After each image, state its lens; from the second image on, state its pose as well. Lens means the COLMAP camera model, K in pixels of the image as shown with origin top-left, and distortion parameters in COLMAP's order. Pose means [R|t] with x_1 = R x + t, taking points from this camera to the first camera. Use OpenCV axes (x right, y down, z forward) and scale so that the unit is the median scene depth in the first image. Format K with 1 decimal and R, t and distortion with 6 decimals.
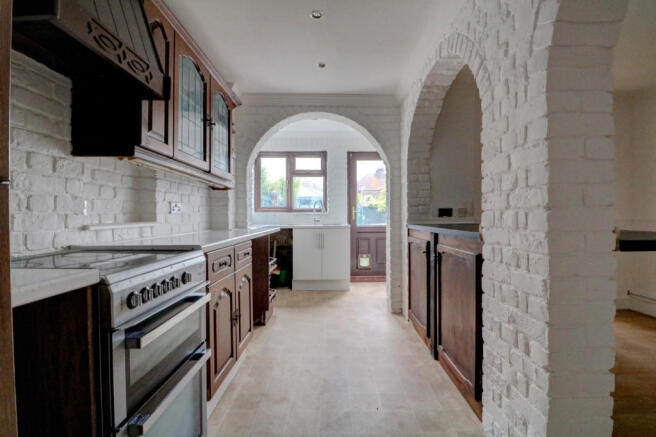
lens RADIAL K [[309.8, 0, 329.2], [0, 309.8, 219.0], [0, 0, 1]] dist [-0.006518, -0.000589]
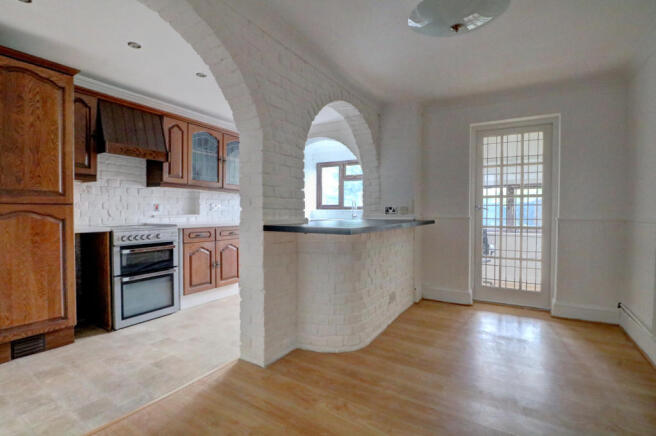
lens RADIAL K [[309.8, 0, 327.1], [0, 309.8, 215.2], [0, 0, 1]] dist [-0.006518, -0.000589]
pose [[0.844975, 0.013105, -0.534646, 1.181136], [-0.013007, 0.999908, 0.003952, -0.004488], [0.534648, 0.003615, 0.845067, -0.226356]]
